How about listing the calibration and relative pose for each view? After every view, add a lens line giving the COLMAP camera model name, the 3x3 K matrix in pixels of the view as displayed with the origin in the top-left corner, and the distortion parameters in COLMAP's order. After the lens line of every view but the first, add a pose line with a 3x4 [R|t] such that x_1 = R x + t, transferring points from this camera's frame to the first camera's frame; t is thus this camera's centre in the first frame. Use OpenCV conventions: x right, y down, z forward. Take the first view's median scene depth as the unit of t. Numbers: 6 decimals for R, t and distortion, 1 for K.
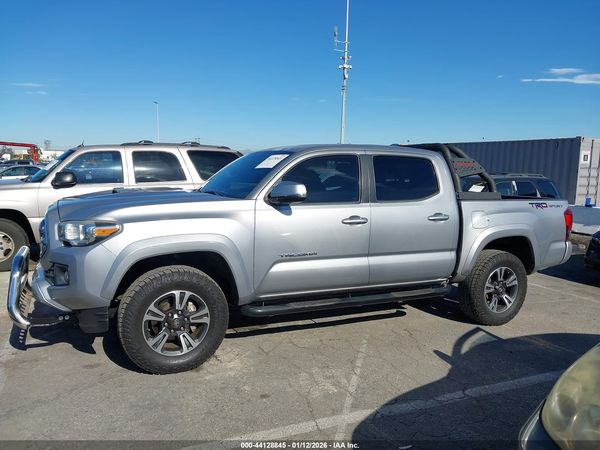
lens RADIAL K [[469.4, 0, 291.7], [0, 469.4, 222.9], [0, 0, 1]] dist [0.040094, -0.066621]
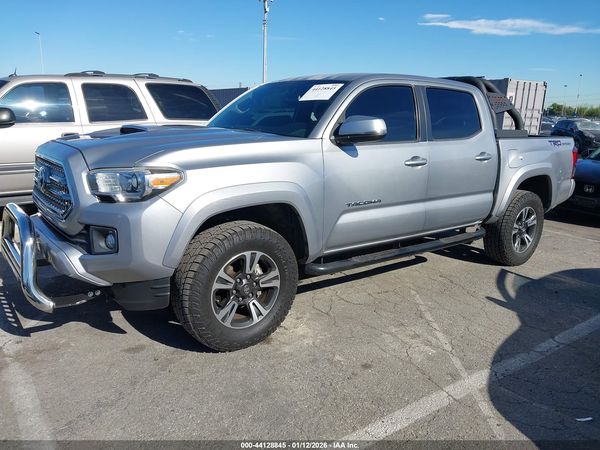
lens RADIAL K [[469.4, 0, 291.7], [0, 469.4, 222.9], [0, 0, 1]] dist [0.040094, -0.066621]
pose [[0.979175, -0.043215, 0.198363, -0.288182], [0.019426, 0.992542, 0.120342, -0.001802], [-0.202085, -0.113982, 0.972713, 0.172846]]
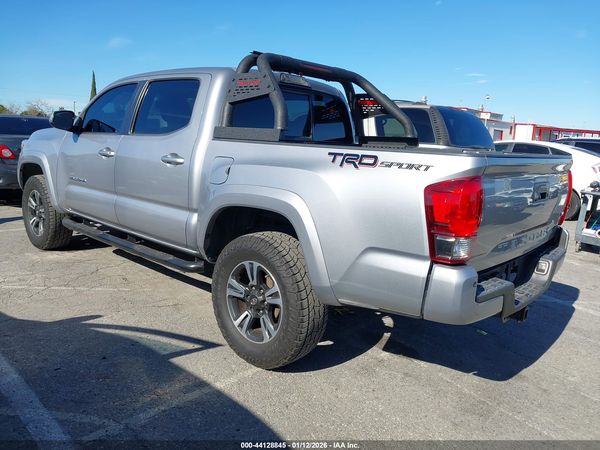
lens RADIAL K [[459.7, 0, 300.0], [0, 459.7, 213.1], [0, 0, 1]] dist [0.049591, -0.076904]
pose [[0.383719, 0.130915, -0.914123, 1.200367], [-0.153424, 0.985180, 0.076689, -0.016818], [0.910615, 0.110822, 0.398118, 1.031823]]
